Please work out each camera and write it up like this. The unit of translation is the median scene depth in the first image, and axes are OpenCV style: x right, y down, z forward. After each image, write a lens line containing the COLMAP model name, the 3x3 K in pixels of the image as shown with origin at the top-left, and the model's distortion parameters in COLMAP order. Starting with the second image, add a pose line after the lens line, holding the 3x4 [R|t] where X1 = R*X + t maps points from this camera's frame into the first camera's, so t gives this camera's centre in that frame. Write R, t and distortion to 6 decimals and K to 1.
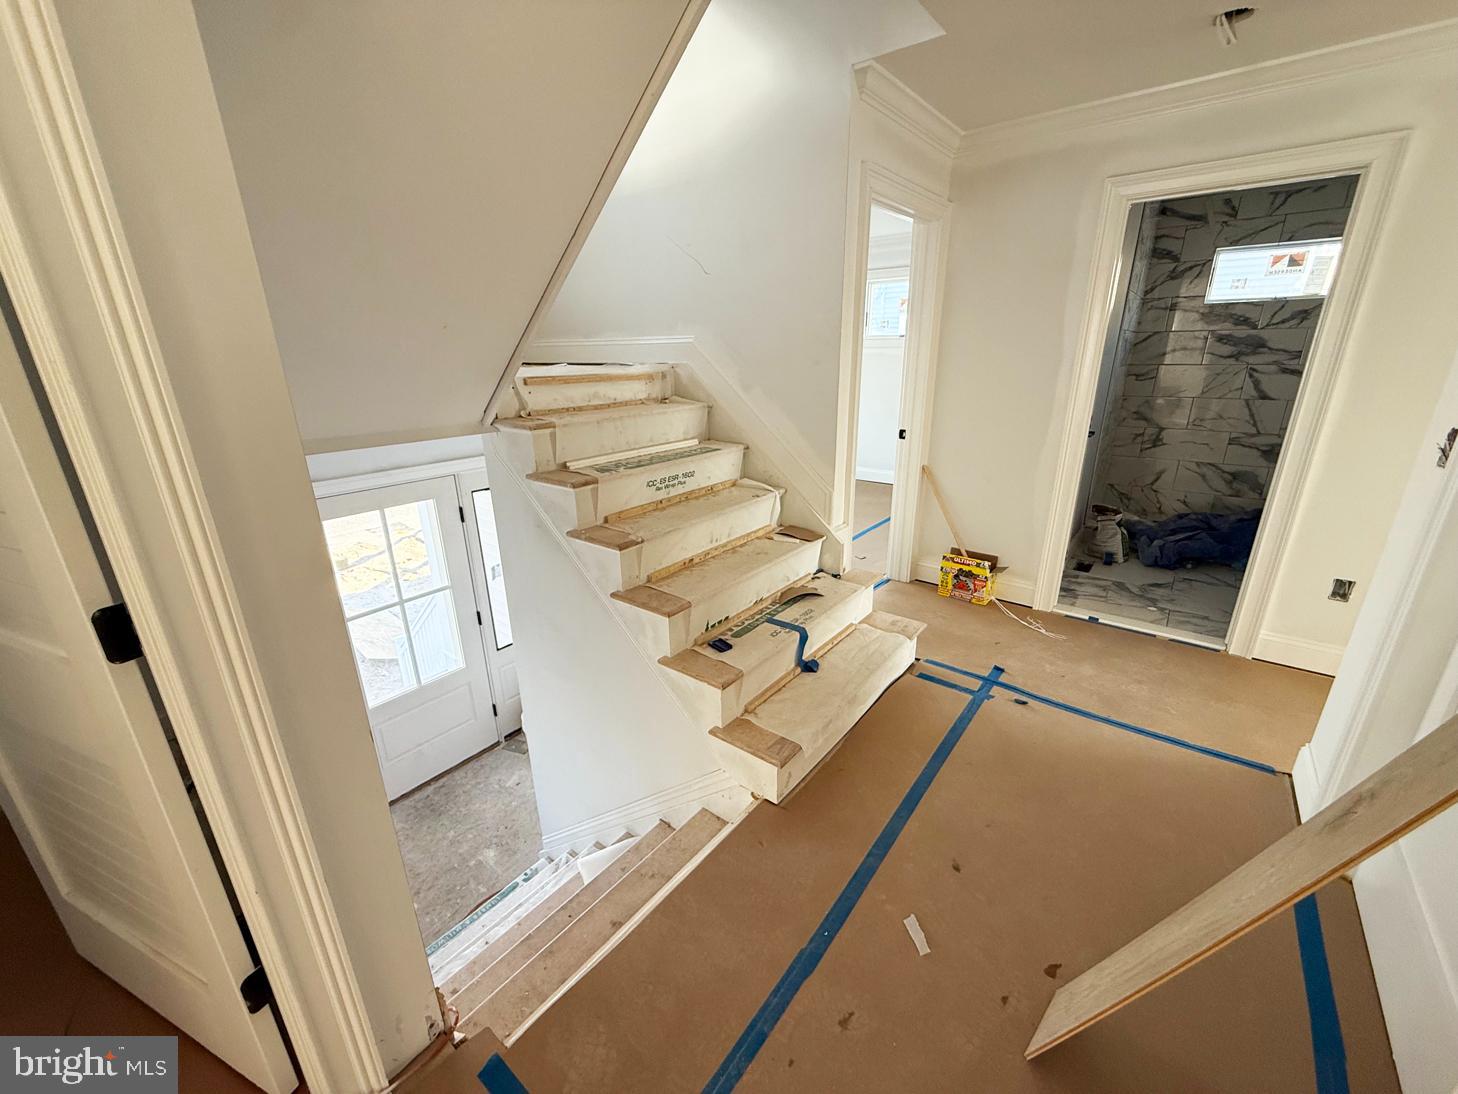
lens RADIAL K [[586.4, 0, 726.7], [0, 586.4, 550.4], [0, 0, 1]] dist [-0.001717, 0.000182]
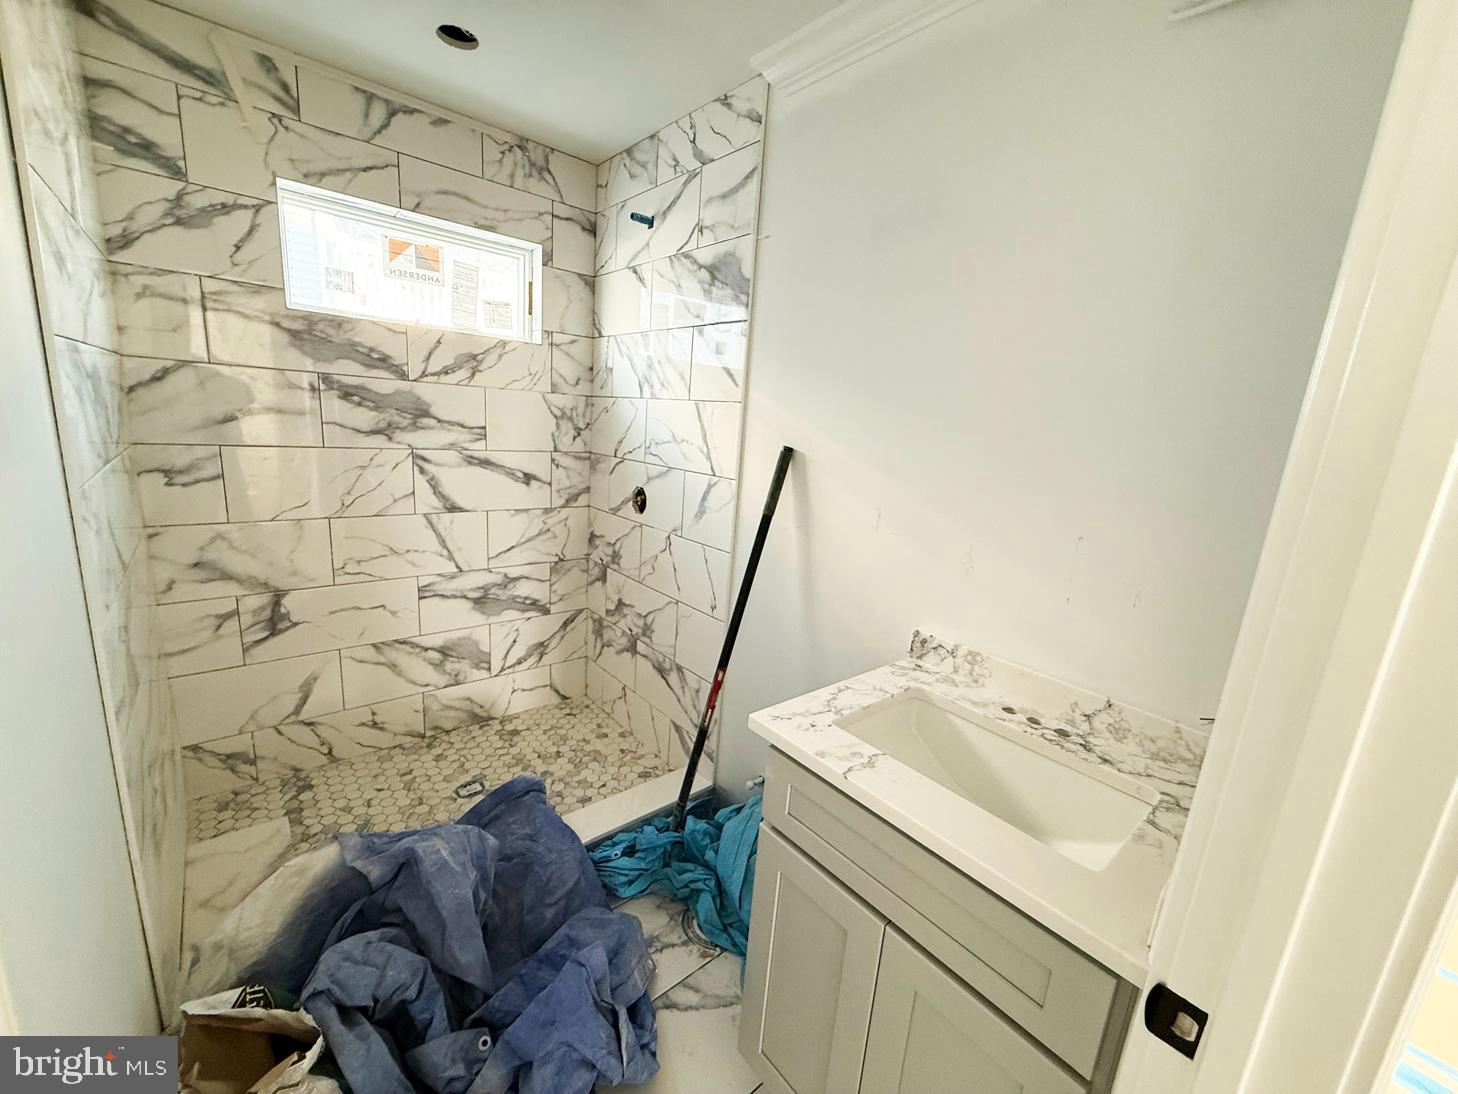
lens RADIAL K [[586.4, 0, 724.6], [0, 586.4, 549.6], [0, 0, 1]] dist [-0.001717, 0.000182]
pose [[0.178933, -0.187621, 0.965806, 0.431021], [0.245379, 0.959138, 0.140865, -0.236271], [-0.952771, 0.211784, 0.217660, 0.644497]]
